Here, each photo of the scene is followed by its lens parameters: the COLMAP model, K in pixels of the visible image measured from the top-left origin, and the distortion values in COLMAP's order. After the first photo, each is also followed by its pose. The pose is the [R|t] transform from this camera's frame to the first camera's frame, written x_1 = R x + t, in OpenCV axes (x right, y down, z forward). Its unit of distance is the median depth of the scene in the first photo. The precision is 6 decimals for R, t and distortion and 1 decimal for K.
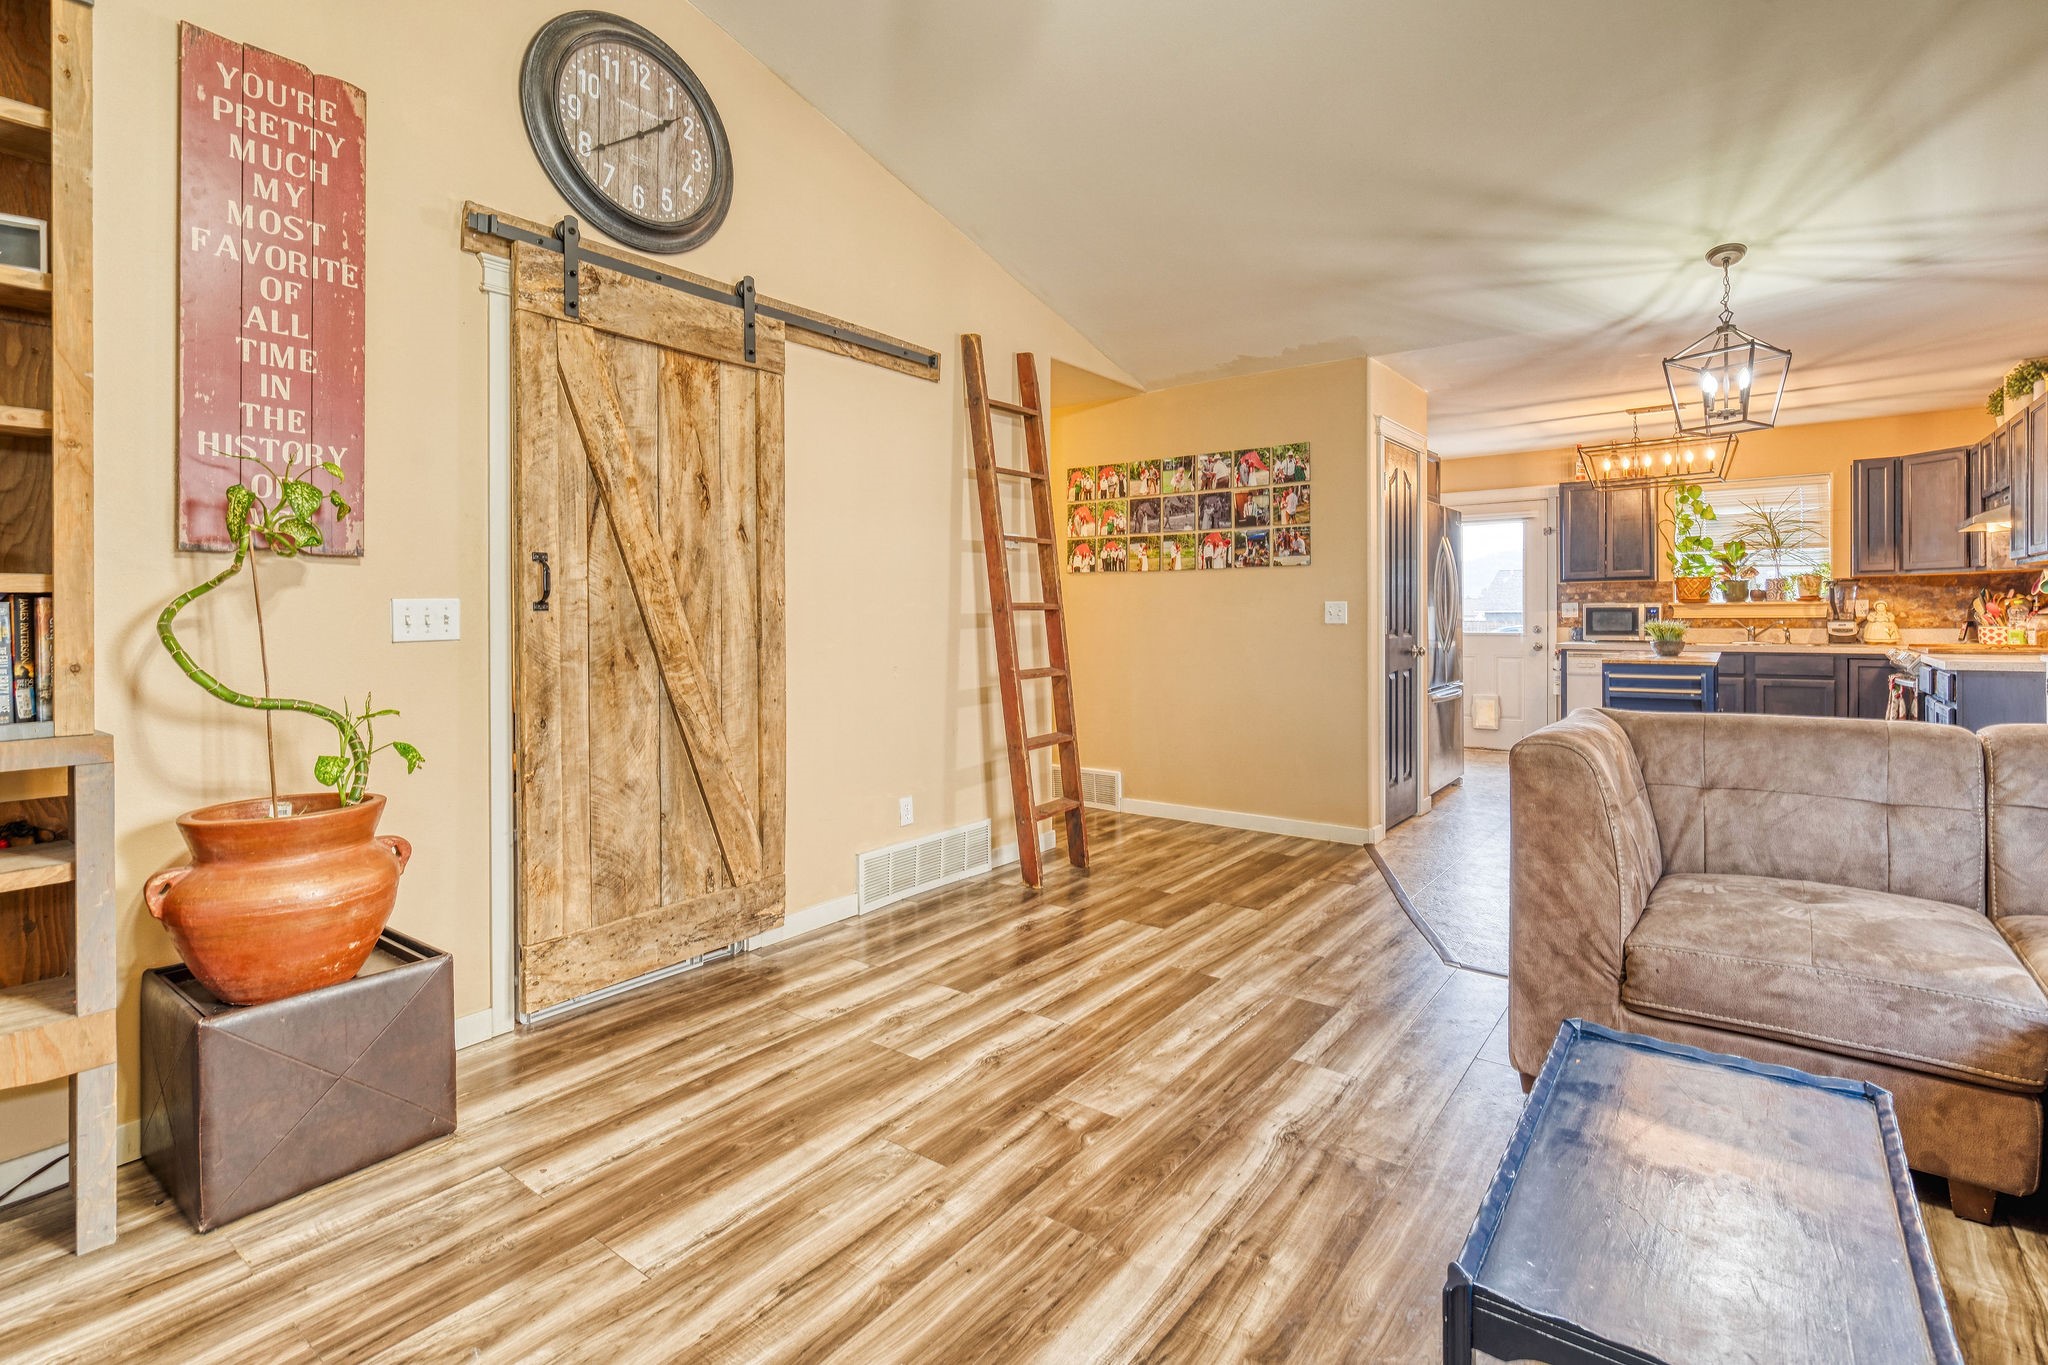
lens RADIAL K [[951.2, 0, 1040.7], [0, 951.2, 618.4], [0, 0, 1]] dist [-0.003990, 0.000927]
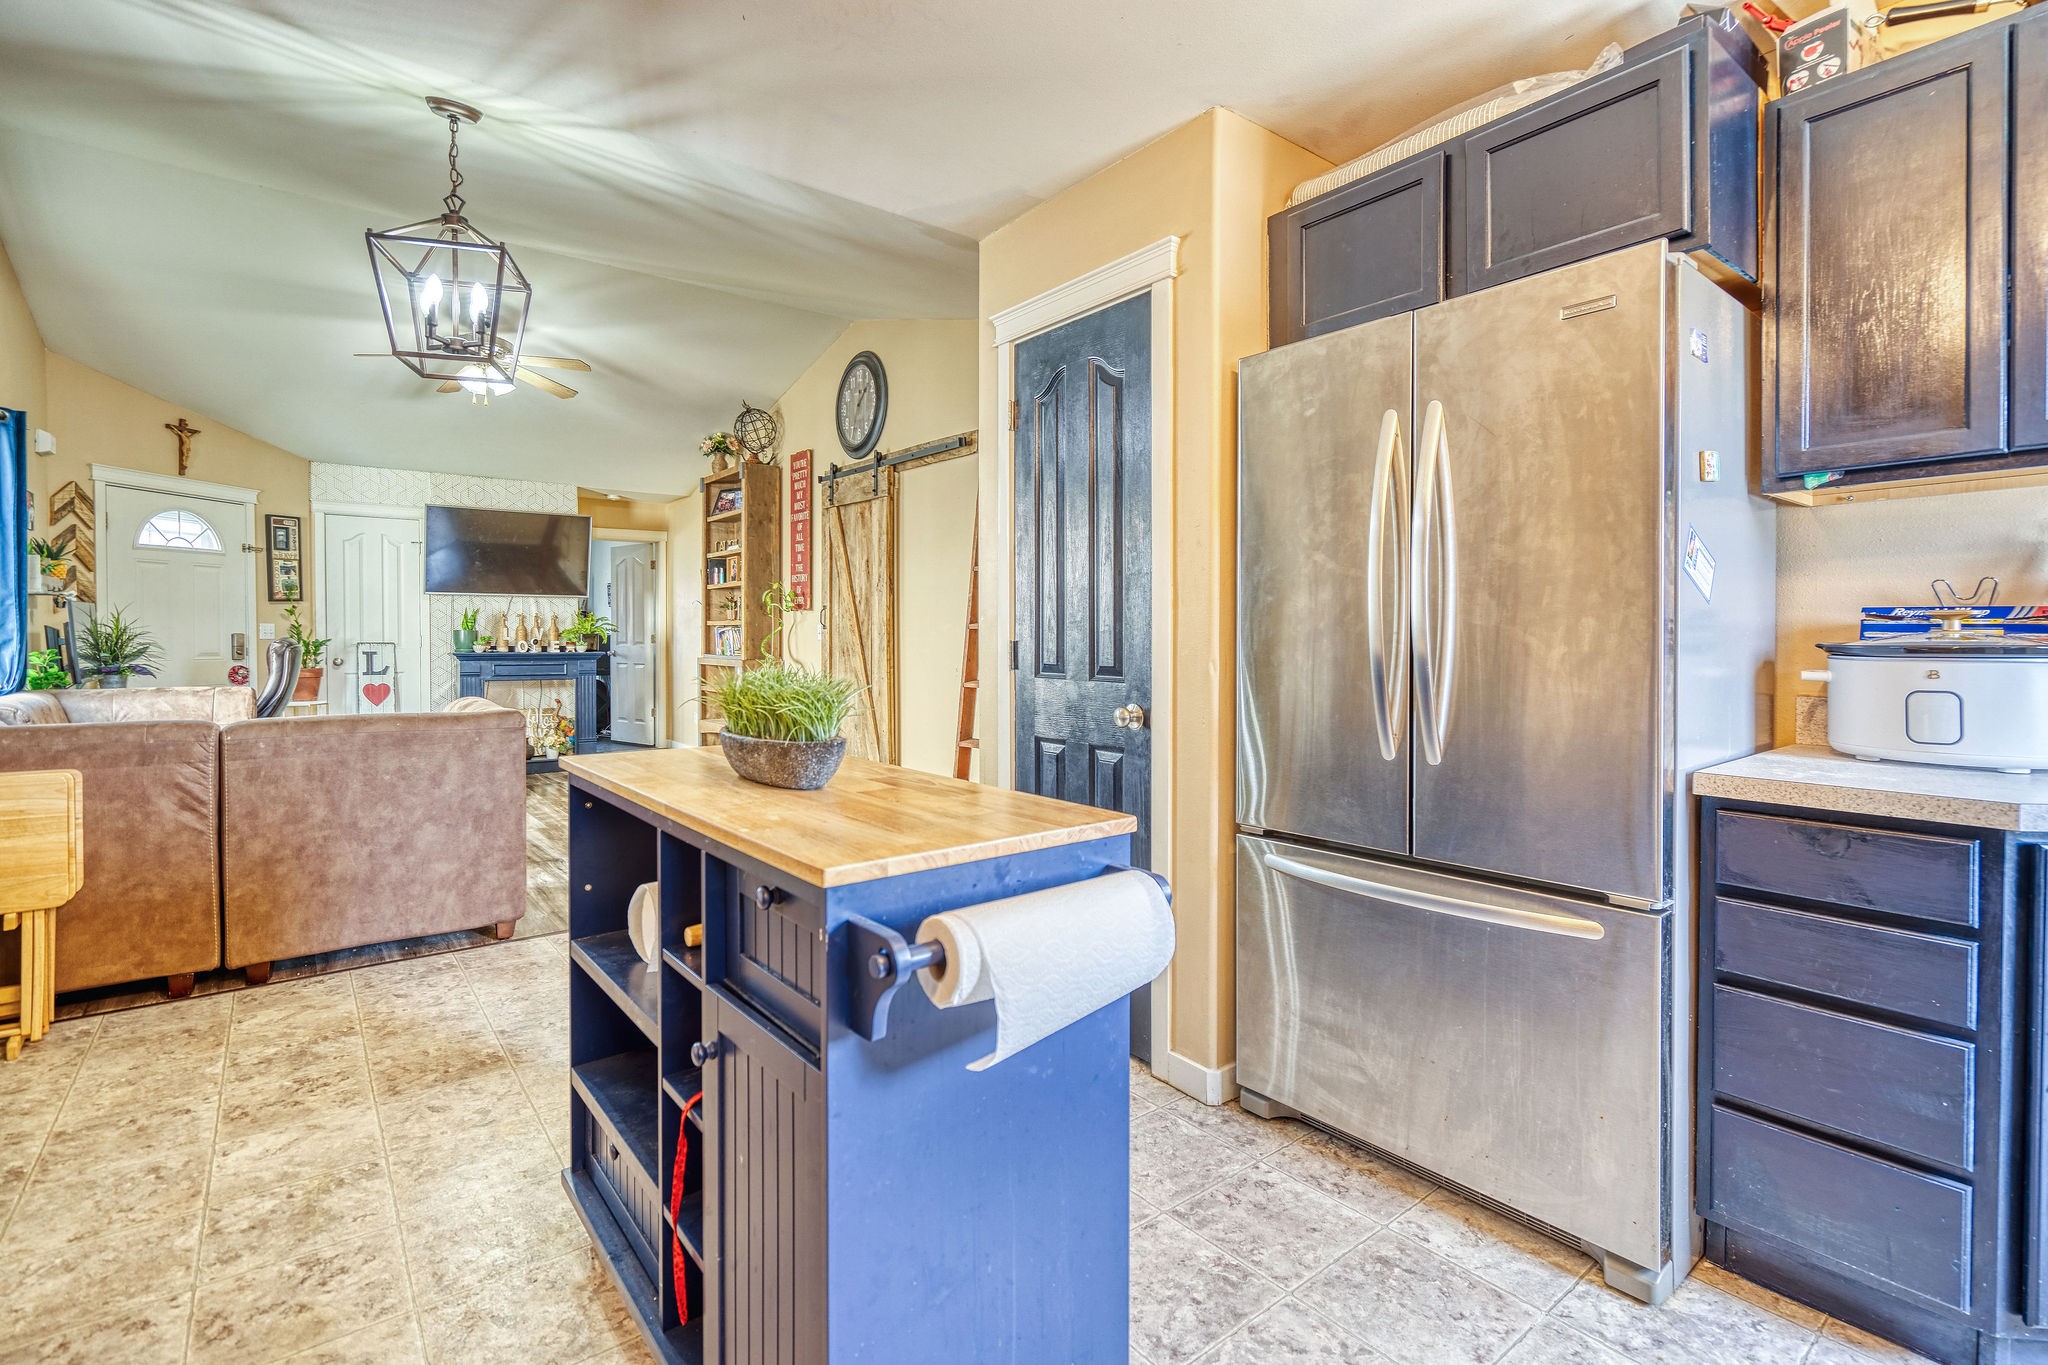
lens RADIAL K [[954.6, 0, 1031.1], [0, 954.6, 653.6], [0, 0, 1]] dist [-0.001469, 0.000610]
pose [[-0.272026, 0.024775, -0.961971, 1.576894], [-0.005629, 0.999610, 0.027336, -0.015182], [0.962273, 0.012851, -0.271781, 2.021768]]
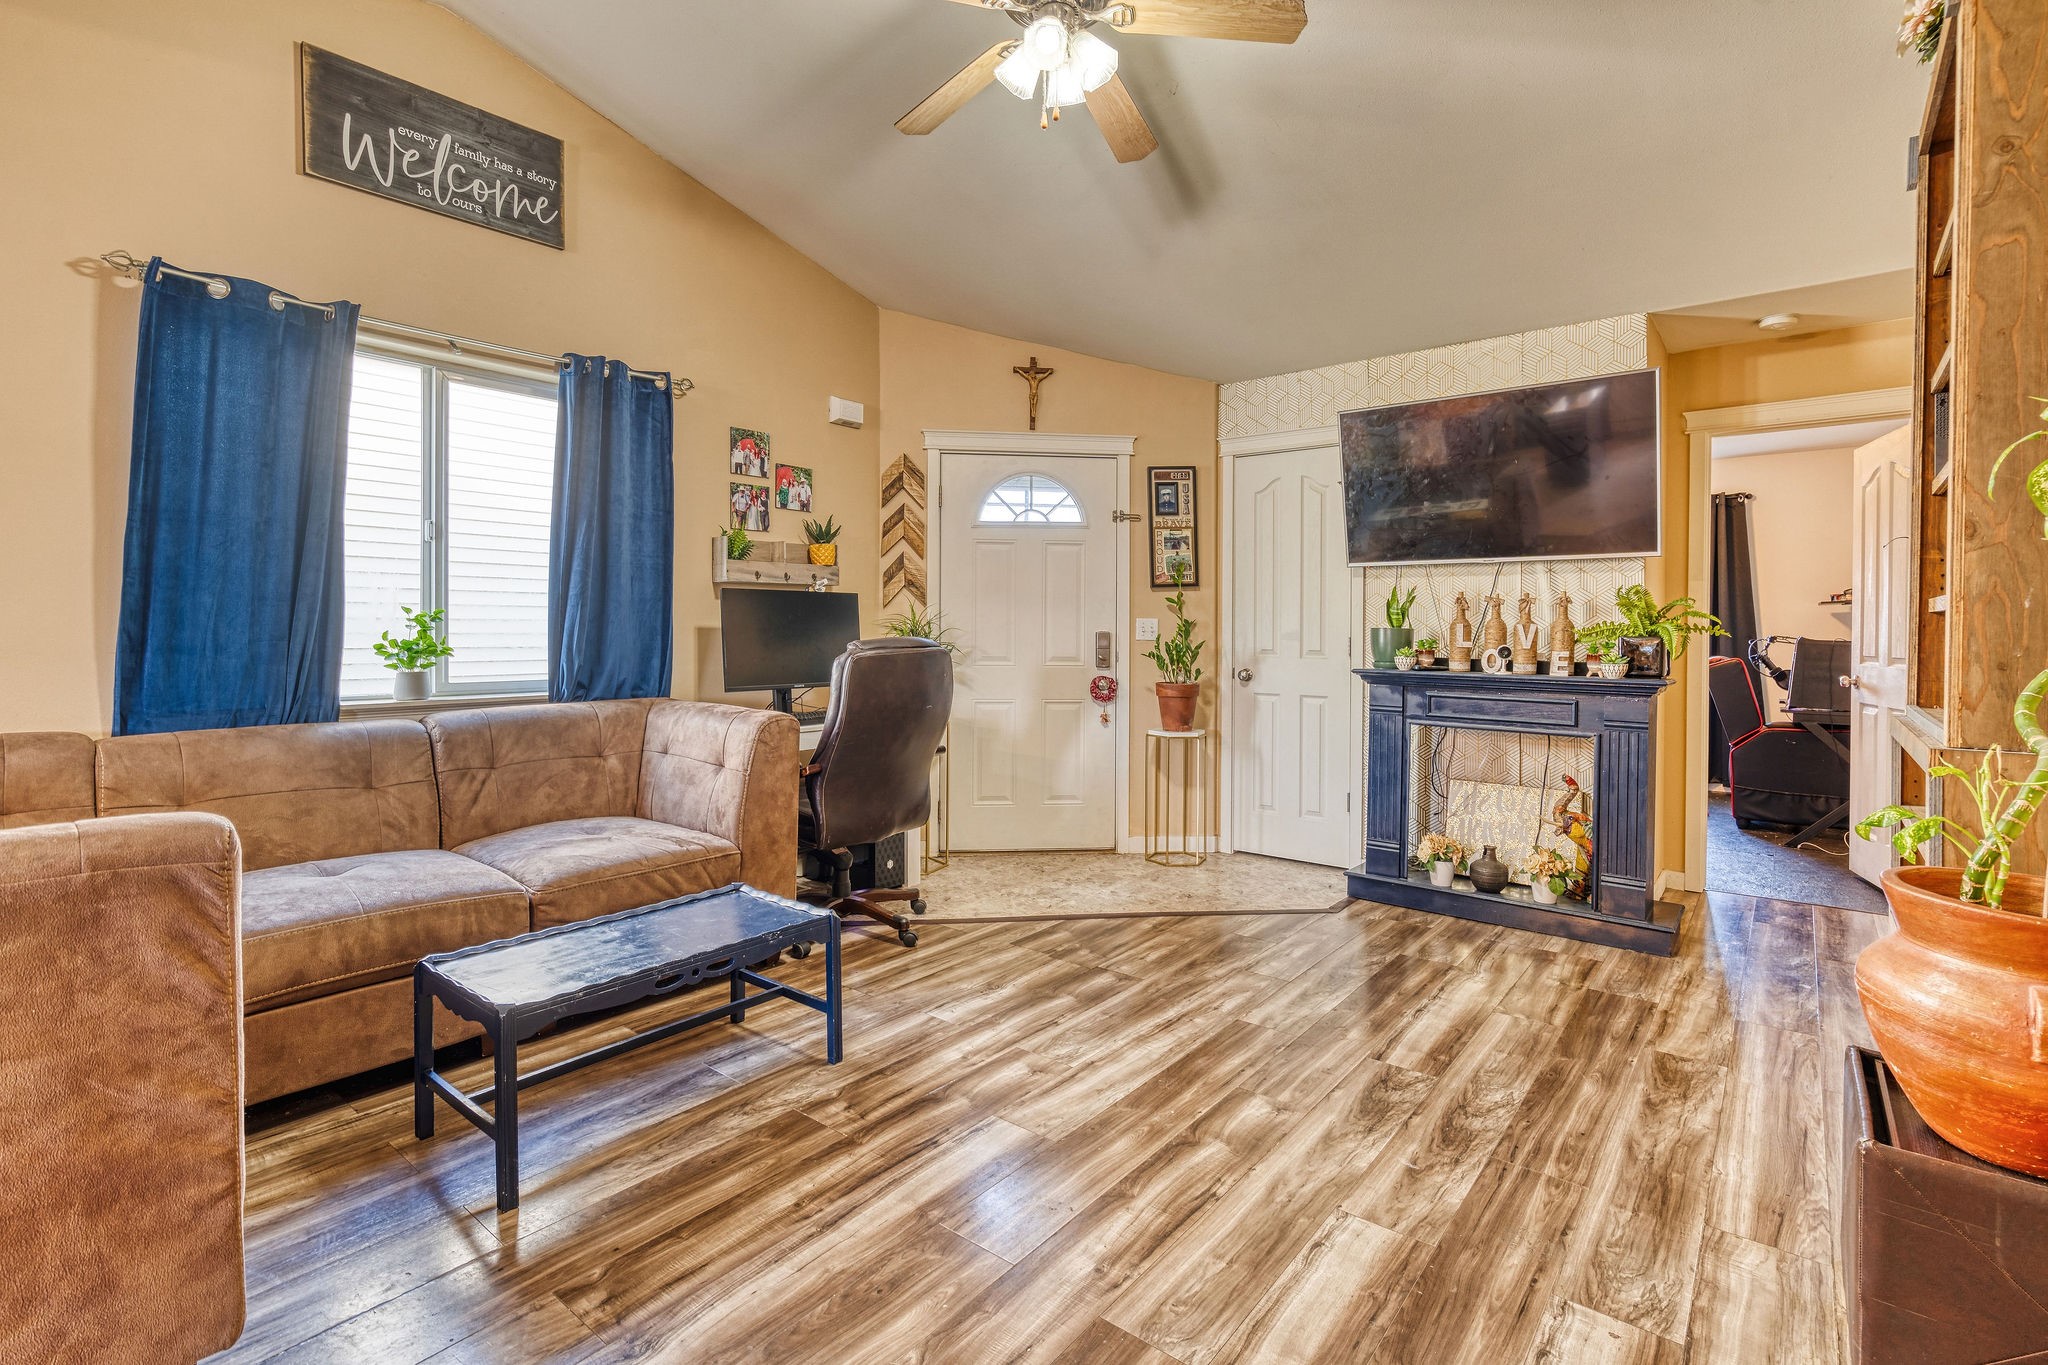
lens RADIAL K [[962.5, 0, 1016.7], [0, 962.5, 634.9], [0, 0, 1]] dist [-0.000590, 0.000778]
pose [[-0.999015, -0.000177, 0.044375, -0.043645], [0.000329, 0.999935, 0.011397, -0.005854], [-0.044374, 0.011400, -0.998950, 1.269512]]
